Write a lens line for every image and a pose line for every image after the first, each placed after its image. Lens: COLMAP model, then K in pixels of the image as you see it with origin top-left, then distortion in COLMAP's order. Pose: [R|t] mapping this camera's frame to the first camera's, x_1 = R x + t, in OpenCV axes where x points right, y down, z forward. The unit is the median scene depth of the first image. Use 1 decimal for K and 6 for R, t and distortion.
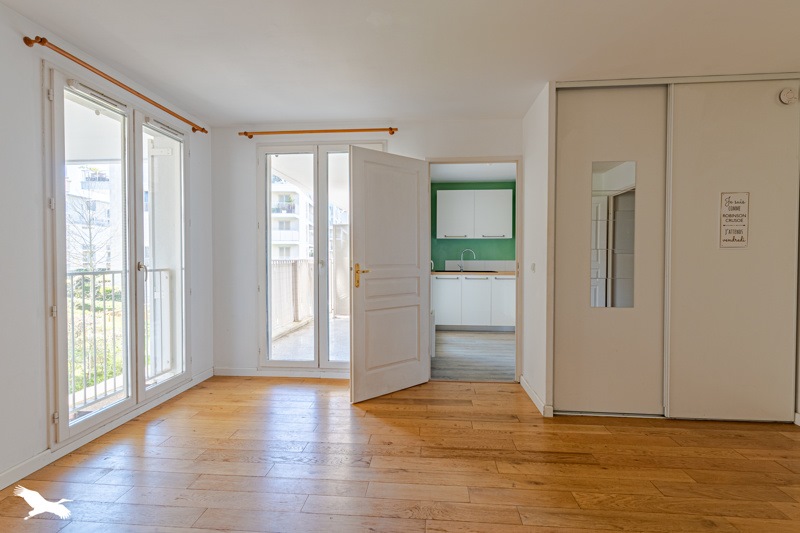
lens RADIAL K [[378.8, 0, 406.6], [0, 378.8, 264.7], [0, 0, 1]] dist [0.000550, -0.000382]
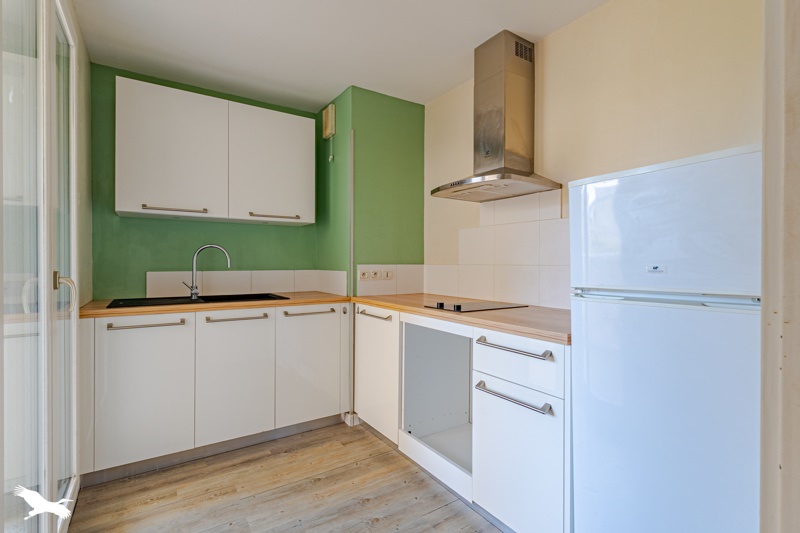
lens RADIAL K [[378.8, 0, 398.5], [0, 378.8, 262.9], [0, 0, 1]] dist [0.000550, -0.000382]
pose [[0.792674, 0.000124, 0.609645, 0.073835], [0.011940, 0.999805, -0.015728, -0.011671], [-0.609528, 0.019746, 0.792518, 0.560420]]
